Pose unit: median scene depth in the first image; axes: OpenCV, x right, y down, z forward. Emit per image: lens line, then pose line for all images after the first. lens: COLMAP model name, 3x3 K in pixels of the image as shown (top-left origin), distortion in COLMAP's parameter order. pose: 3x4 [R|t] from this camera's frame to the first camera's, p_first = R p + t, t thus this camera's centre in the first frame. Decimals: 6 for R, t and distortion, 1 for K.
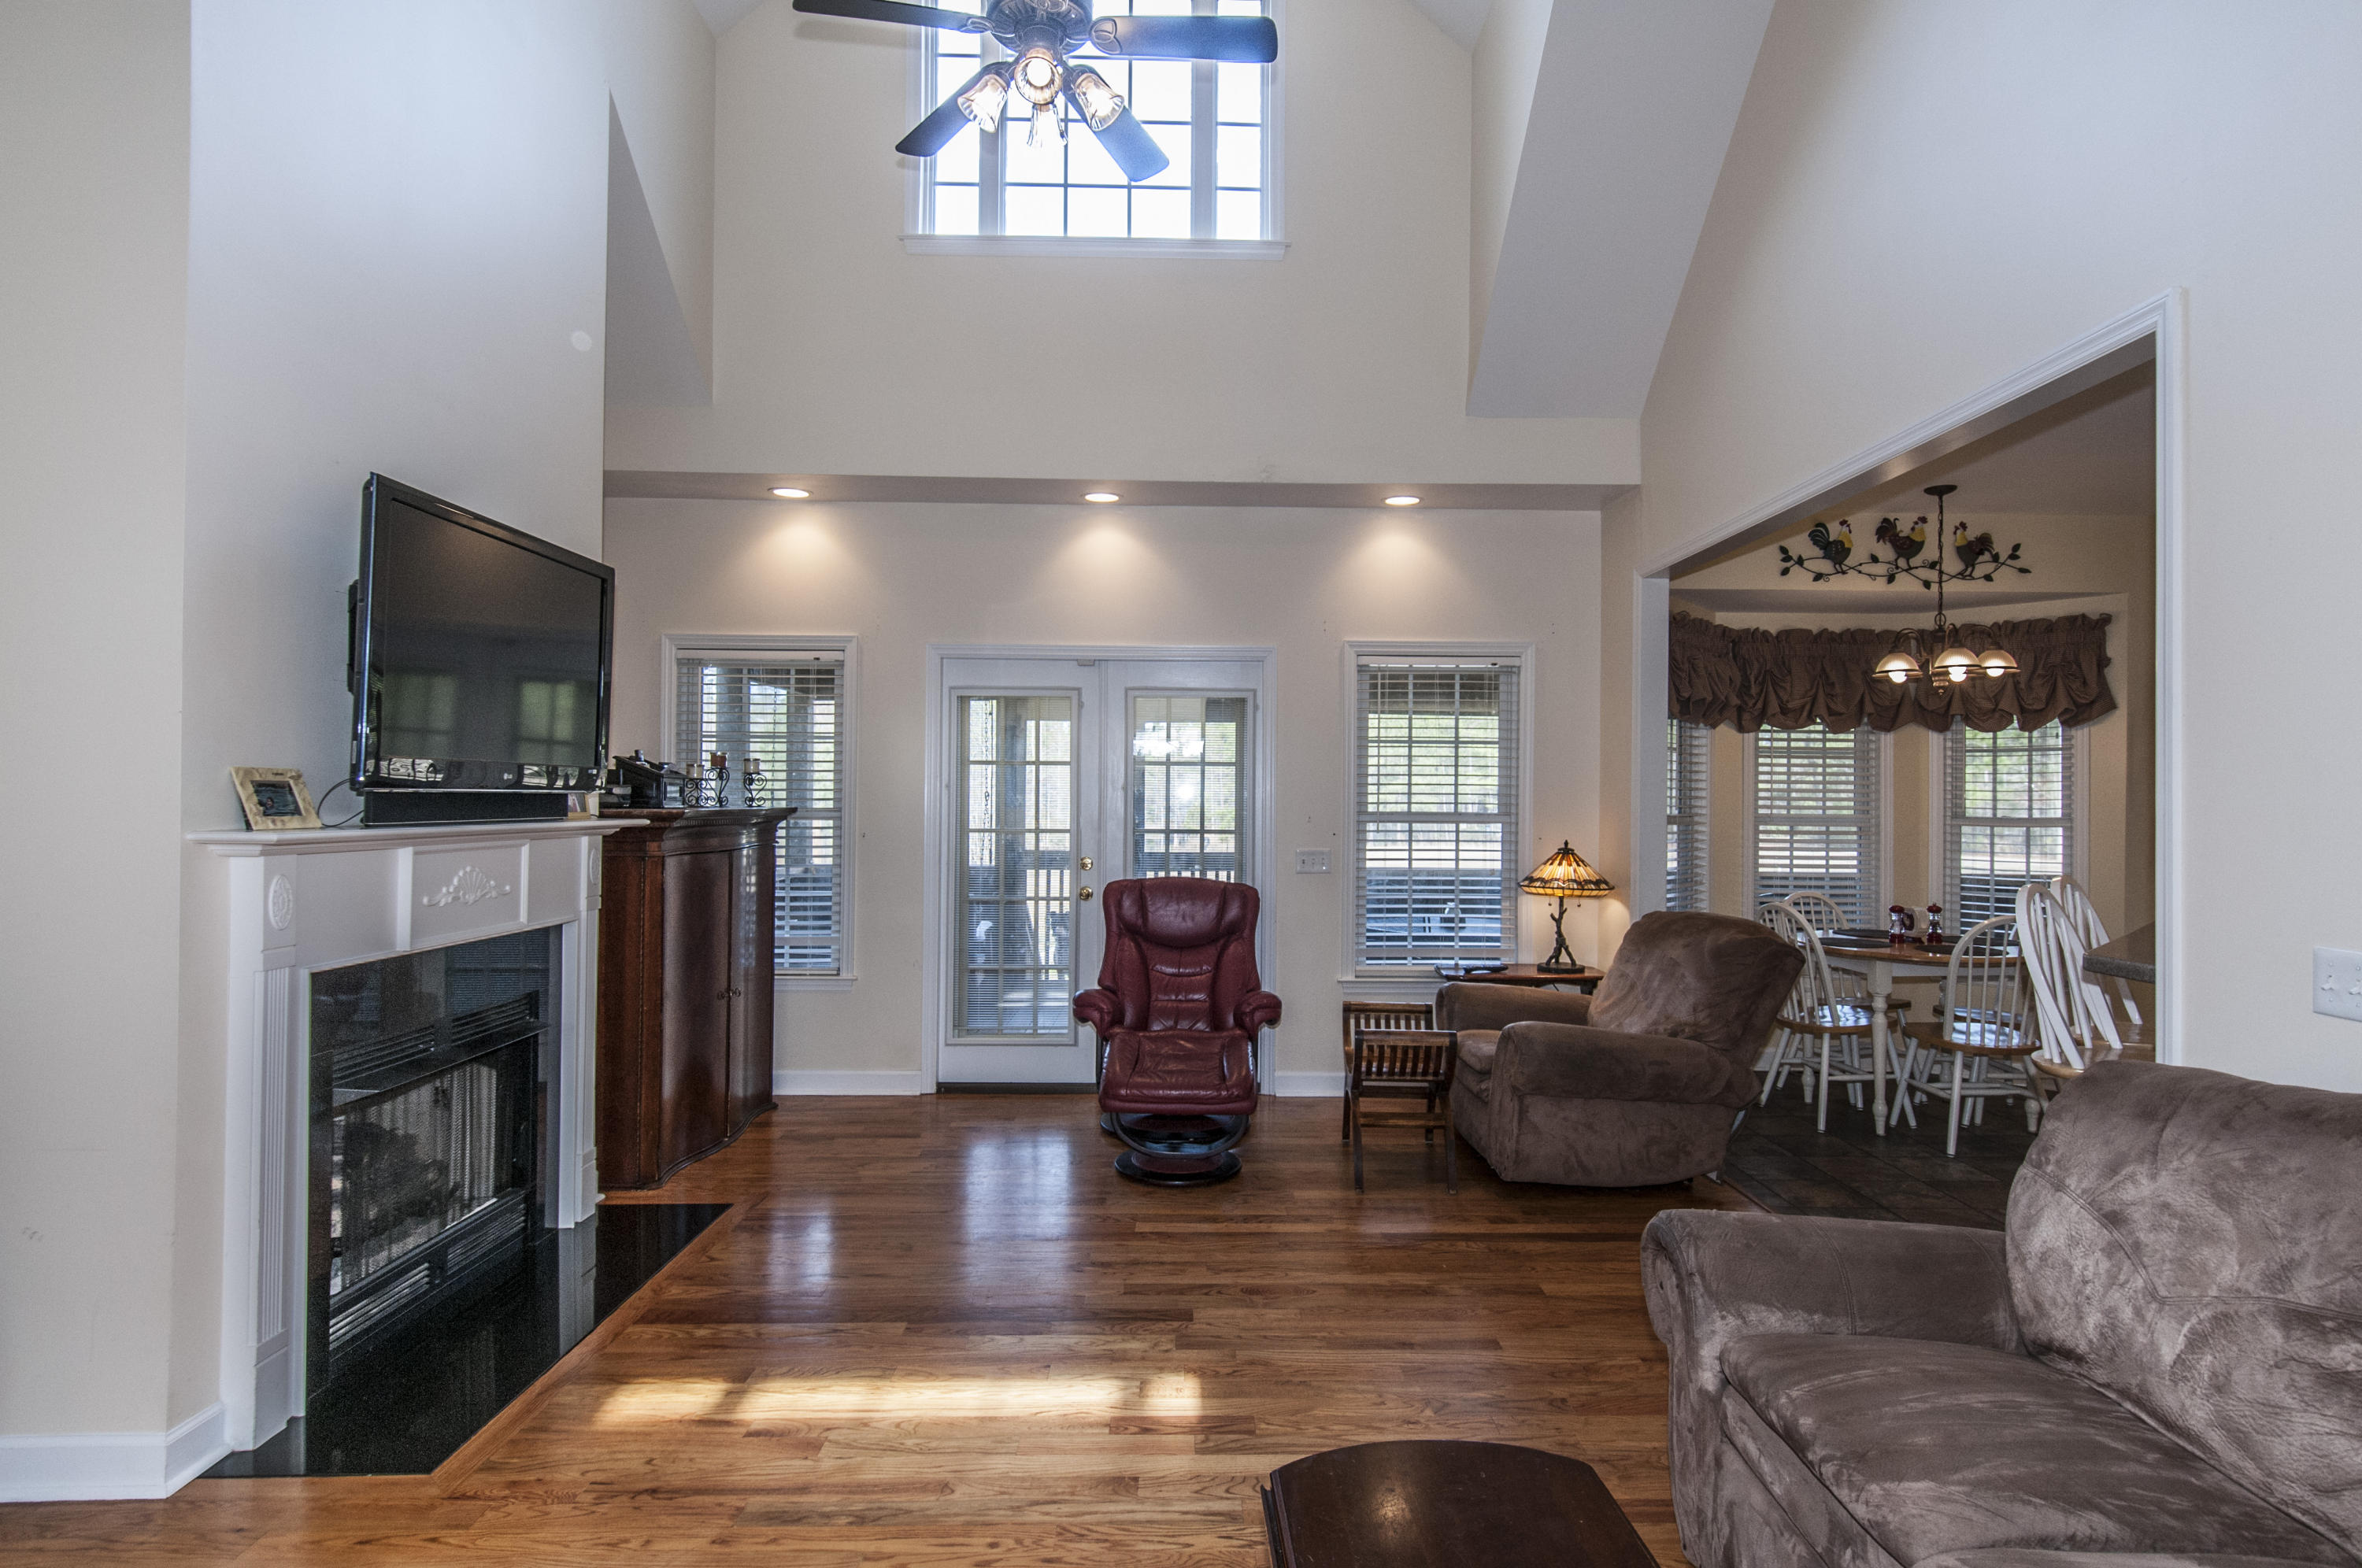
lens RADIAL K [[1229.5, 0, 1208.0], [0, 1229.5, 792.3], [0, 0, 1]] dist [0.017045, -0.016072]
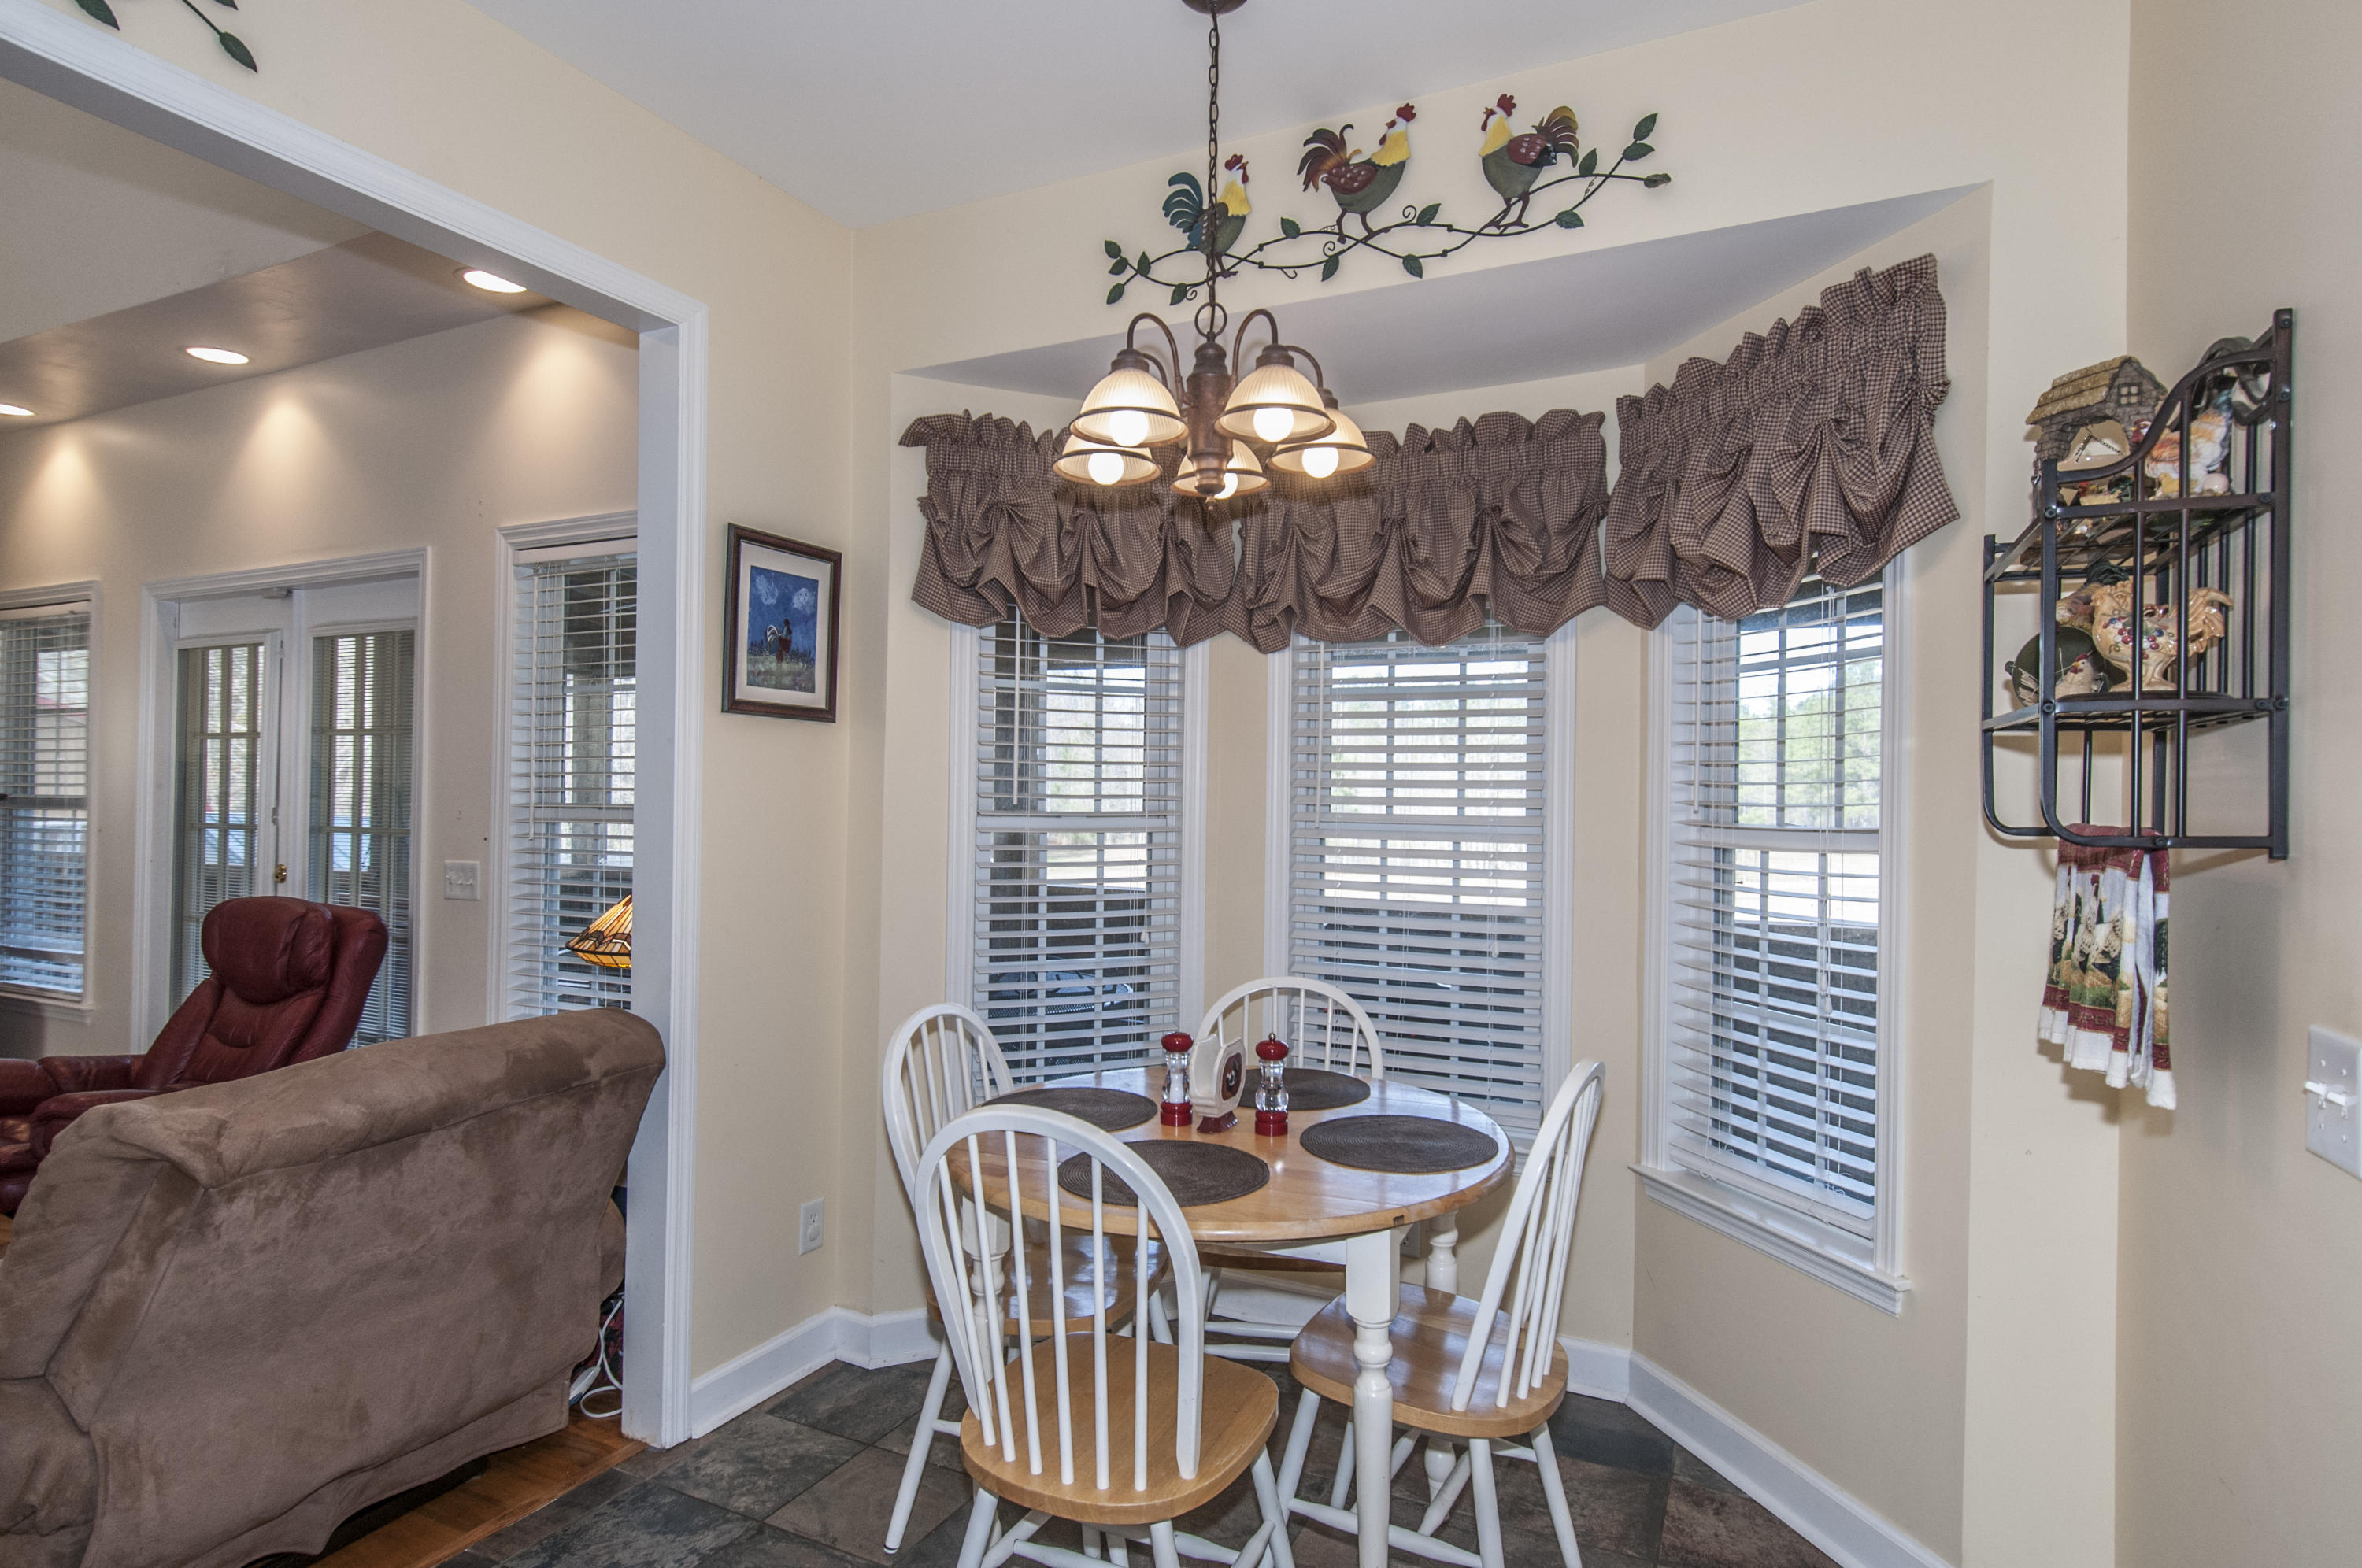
lens RADIAL K [[1229.5, 0, 1208.0], [0, 1229.5, 792.3], [0, 0, 1]] dist [0.017045, -0.016072]
pose [[0.895821, -0.000787, -0.444414, 0.706321], [0.001025, 0.999999, 0.000295, 0.009657], [0.444413, -0.000719, 0.895822, 0.596210]]
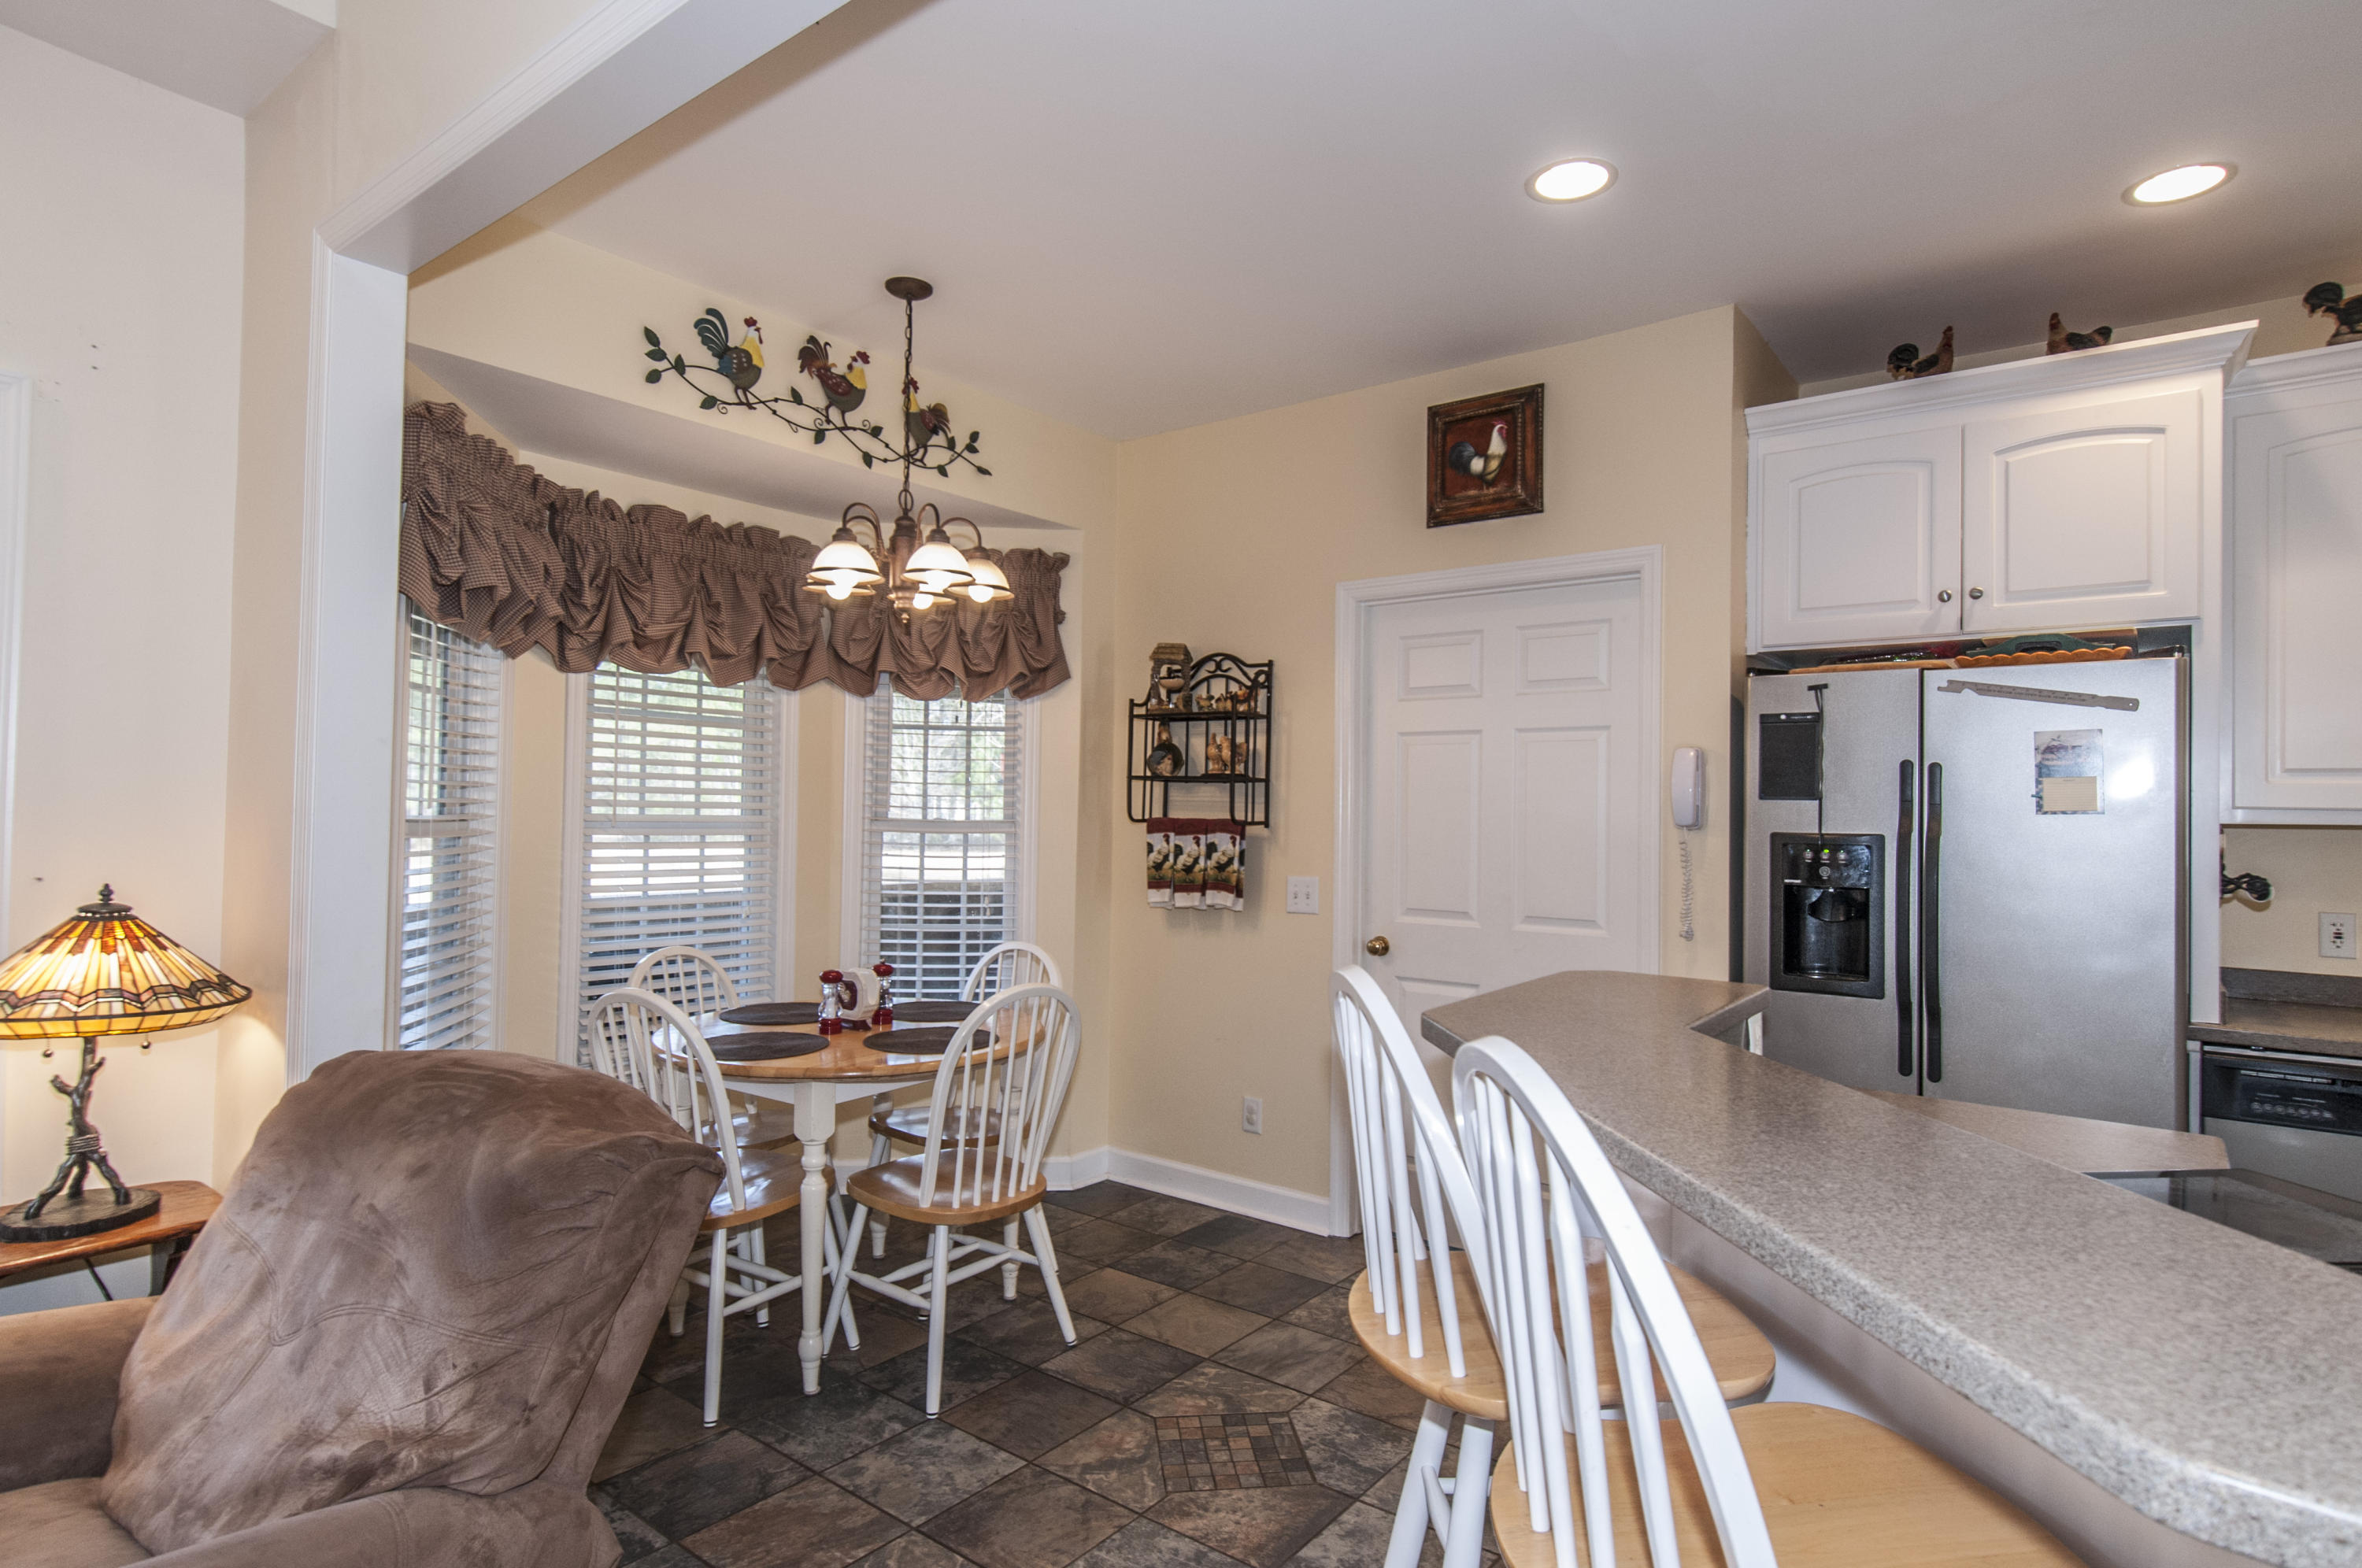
lens RADIAL K [[1229.5, 0, 1208.0], [0, 1229.5, 792.3], [0, 0, 1]] dist [0.017045, -0.016072]
pose [[0.621766, 0.013692, 0.783083, 0.192304], [-0.017069, 0.999847, -0.003929, 0.004663], [-0.783017, -0.010923, 0.621904, 0.460249]]
